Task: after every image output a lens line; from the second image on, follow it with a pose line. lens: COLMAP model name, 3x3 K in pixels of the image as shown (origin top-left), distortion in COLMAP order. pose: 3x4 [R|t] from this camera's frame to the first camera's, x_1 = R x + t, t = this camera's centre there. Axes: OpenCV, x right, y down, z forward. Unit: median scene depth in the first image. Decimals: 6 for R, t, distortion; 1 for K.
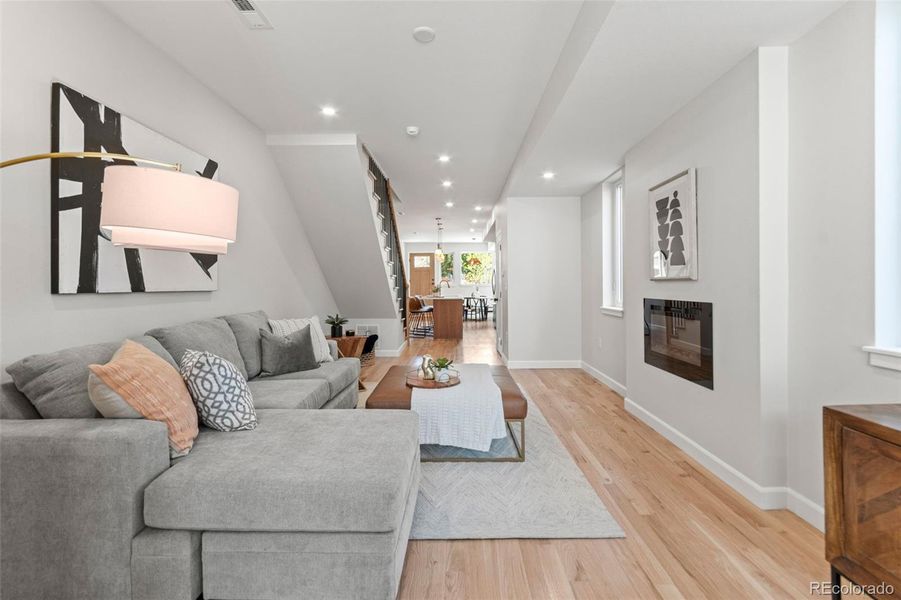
lens RADIAL K [[400.4, 0, 453.9], [0, 400.4, 276.2], [0, 0, 1]] dist [0.005926, -0.002090]
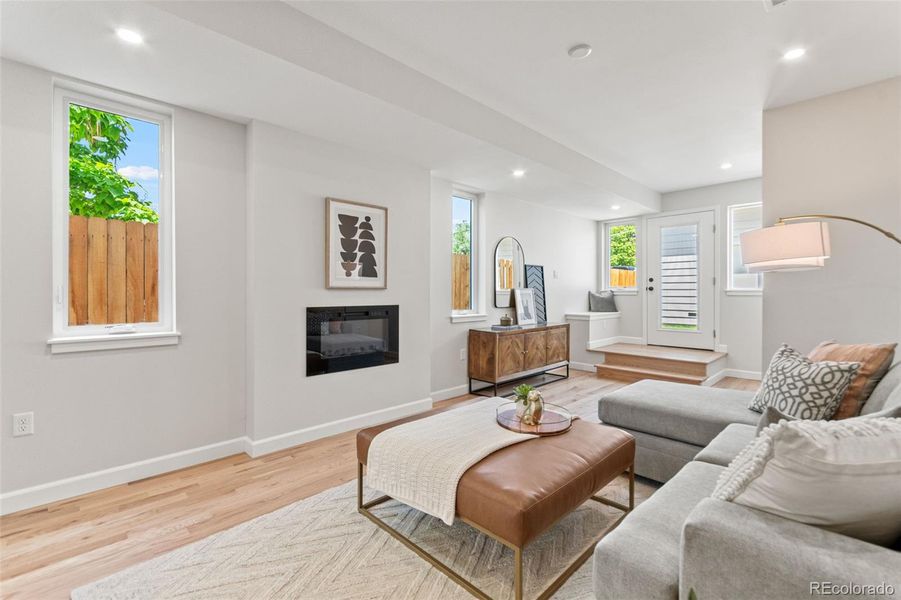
lens RADIAL K [[400.4, 0, 451.7], [0, 400.4, 289.6], [0, 0, 1]] dist [0.005926, -0.002090]
pose [[-0.711675, 0.009522, 0.702445, -0.559054], [-0.012905, 0.999562, -0.026625, 0.046346], [-0.702391, -0.028014, -0.711240, 1.936582]]
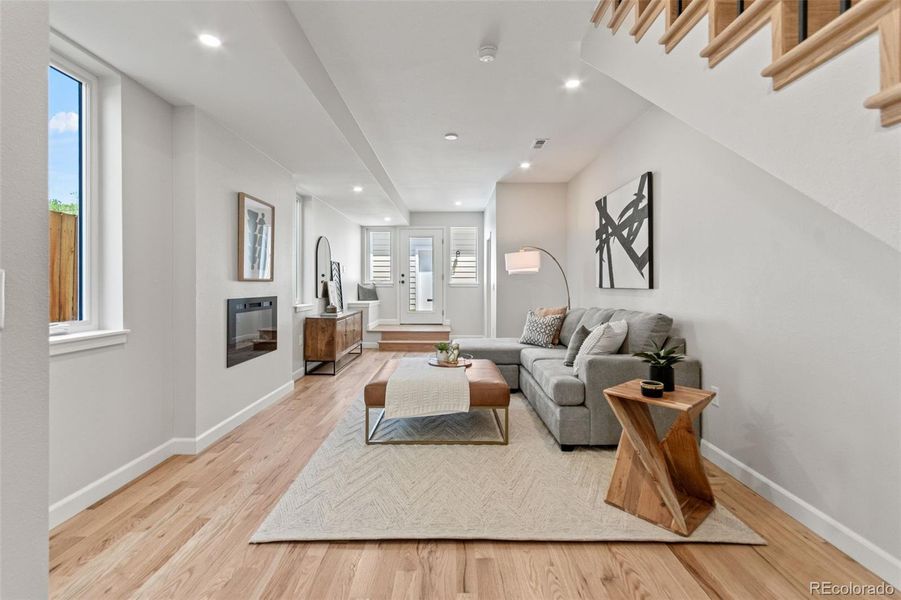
lens RADIAL K [[400.4, 0, 454.2], [0, 400.4, 279.9], [0, 0, 1]] dist [0.005926, -0.002090]
pose [[-0.999865, 0.003817, -0.015982, -0.051368], [0.004380, 0.999365, -0.035350, 0.060793], [0.015837, -0.035416, -0.999247, 2.646447]]
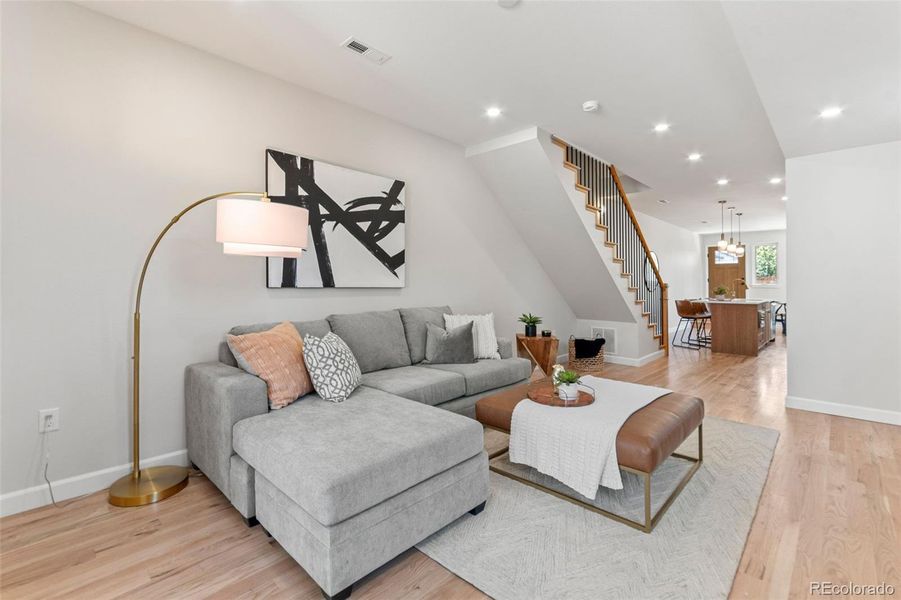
lens RADIAL K [[400.4, 0, 463.5], [0, 400.4, 278.0], [0, 0, 1]] dist [0.005926, -0.002090]
pose [[0.743663, -0.002809, -0.668548, 0.416912], [0.006635, 0.999973, 0.003179, 0.005481], [0.668521, -0.006800, 0.743662, 0.259948]]
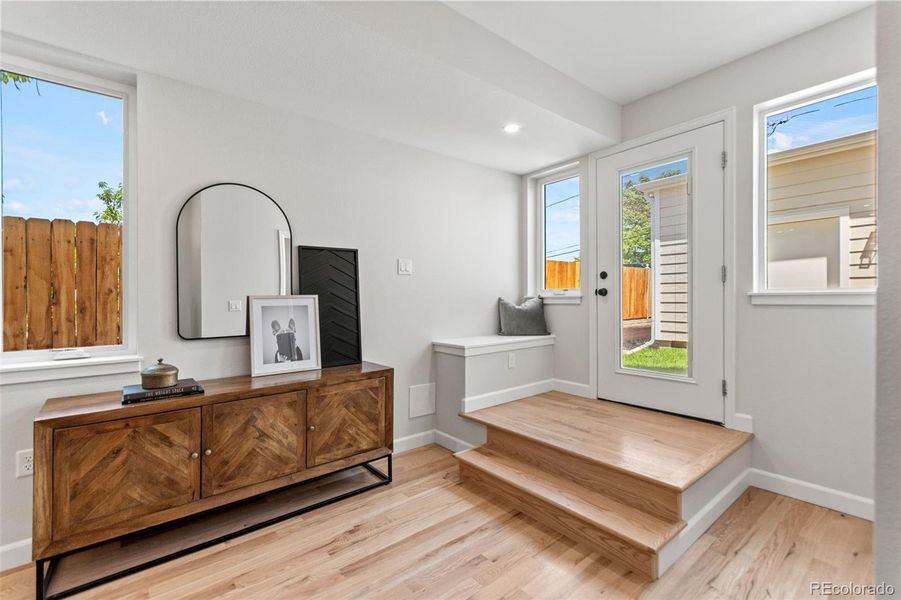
lens RADIAL K [[400.4, 0, 451.9], [0, 400.4, 300.2], [0, 0, 1]] dist [0.005926, -0.002090]
pose [[-0.640741, 0.011143, 0.767677, -0.367372], [-0.002430, 0.999860, -0.016542, 0.005943], [-0.767754, -0.012465, -0.640624, 0.469287]]
